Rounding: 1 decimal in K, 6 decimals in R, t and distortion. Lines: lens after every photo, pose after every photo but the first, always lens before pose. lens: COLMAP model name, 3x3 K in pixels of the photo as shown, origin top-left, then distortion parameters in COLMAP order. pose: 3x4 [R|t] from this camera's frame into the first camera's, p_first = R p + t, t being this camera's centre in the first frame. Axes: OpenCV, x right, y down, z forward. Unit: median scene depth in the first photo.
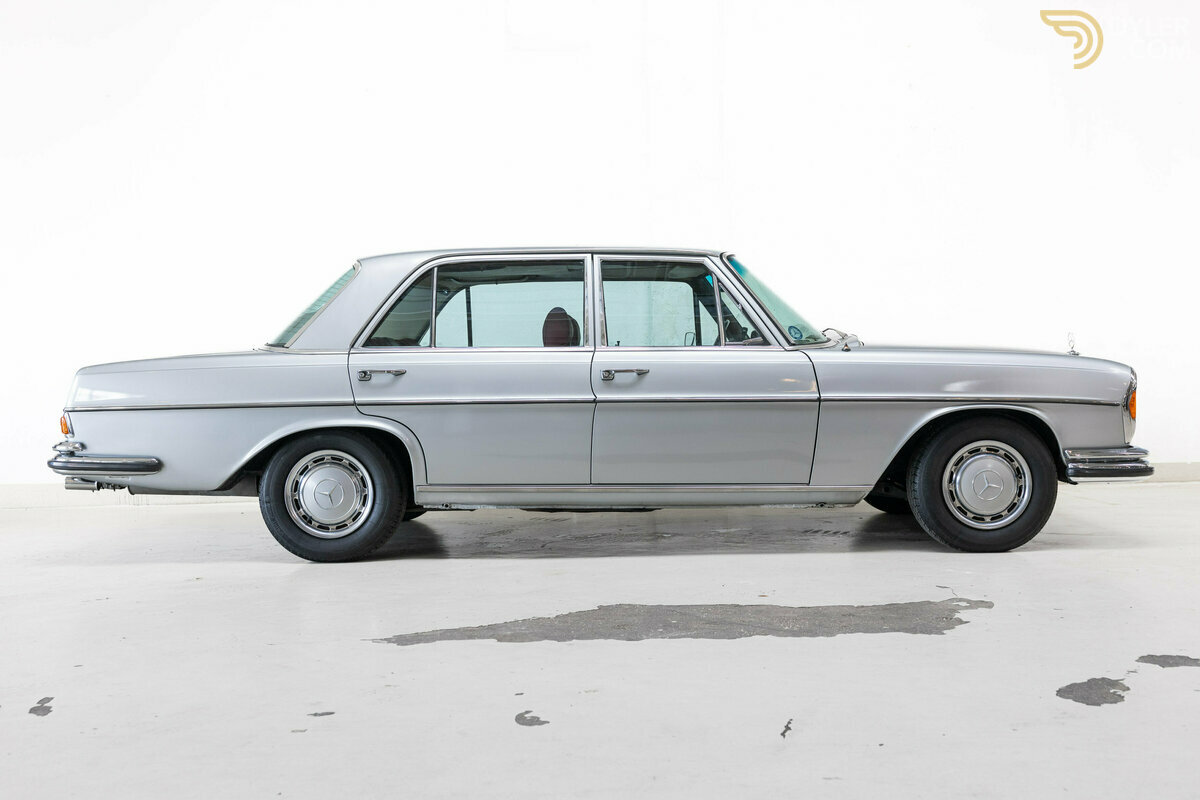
lens RADIAL K [[1275.8, 0, 600.0], [0, 1275.8, 400.0], [0, 0, 1]] dist [-0.014204, -0.009329]
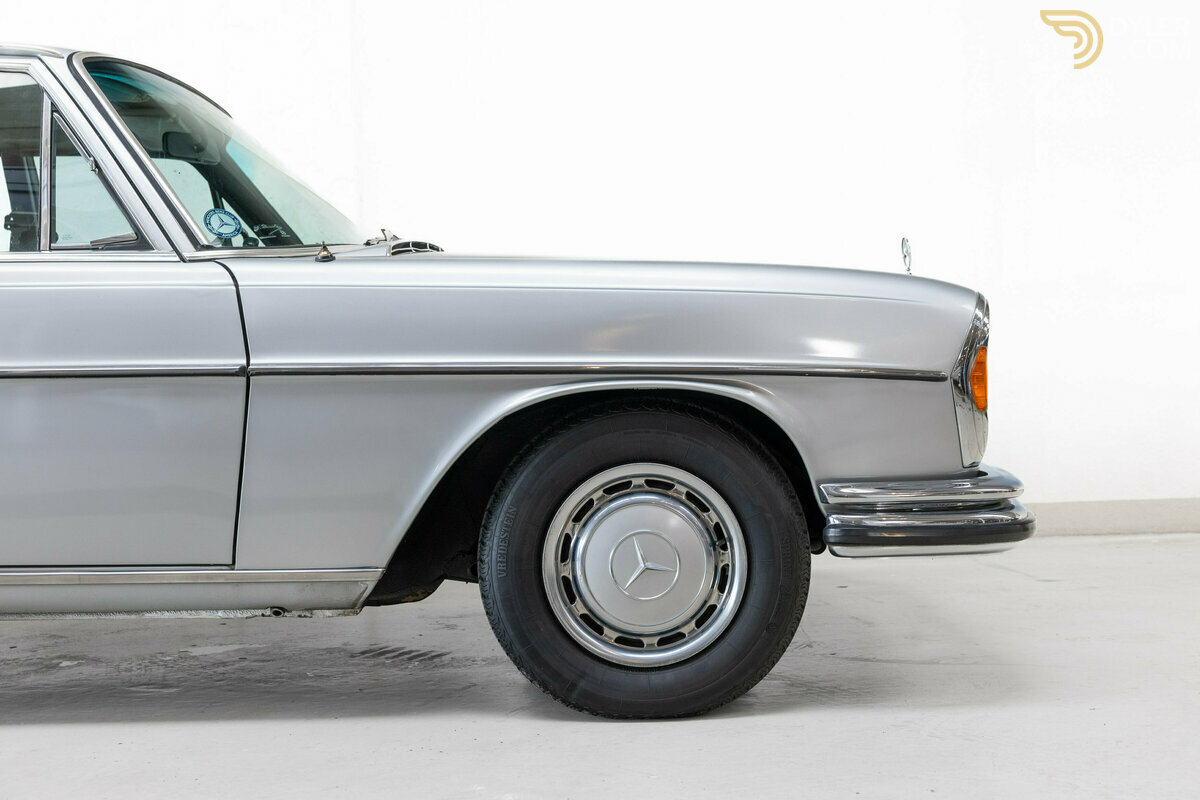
lens RADIAL K [[1643.9, 0, 600.0], [0, 1643.9, 400.0], [0, 0, 1]] dist [-0.009065, 0.002166]
pose [[0.999963, -0.007622, -0.003902, 0.290220], [0.007593, 0.999944, -0.007428, 0.014280], [0.003959, 0.007398, 0.999965, 0.435664]]
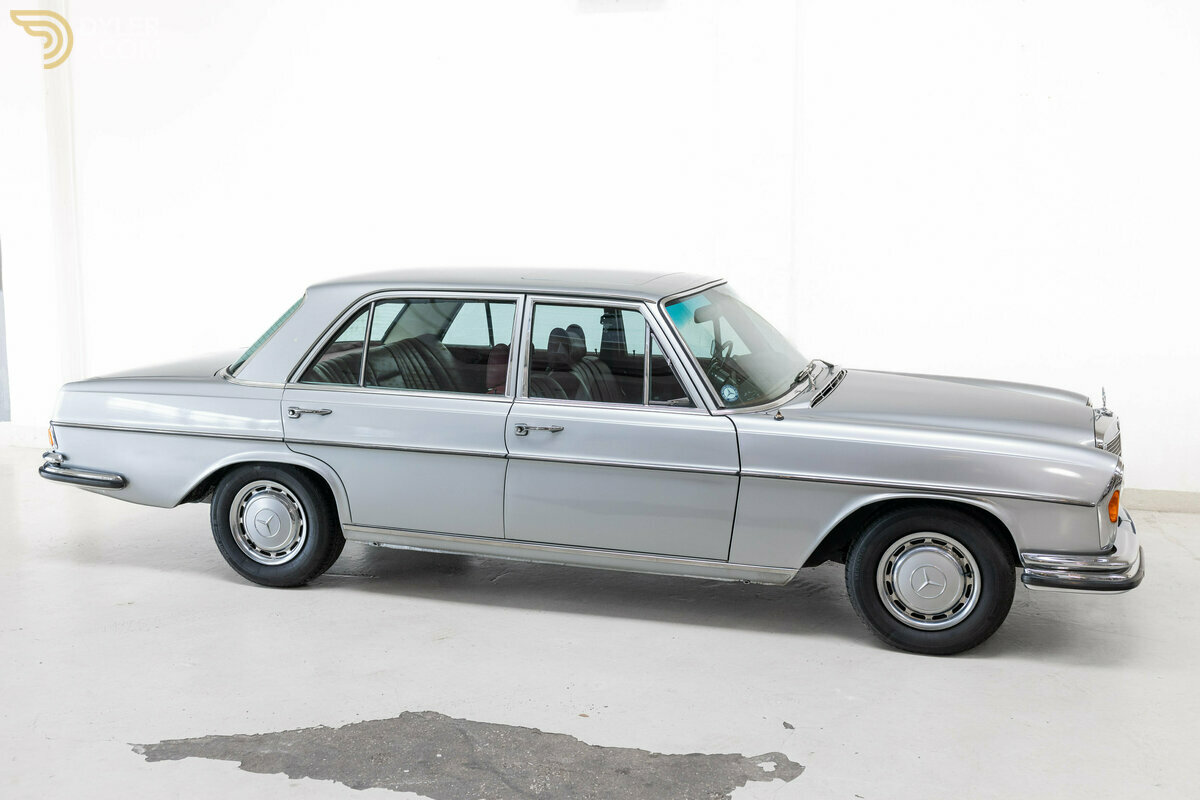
lens RADIAL K [[1275.8, 0, 600.0], [0, 1275.8, 400.0], [0, 0, 1]] dist [-0.014204, -0.009329]
pose [[0.961404, 0.064154, -0.267557, 0.312330], [-0.031046, 0.991521, 0.126186, -0.162030], [0.273384, -0.113009, 0.955244, 0.106637]]
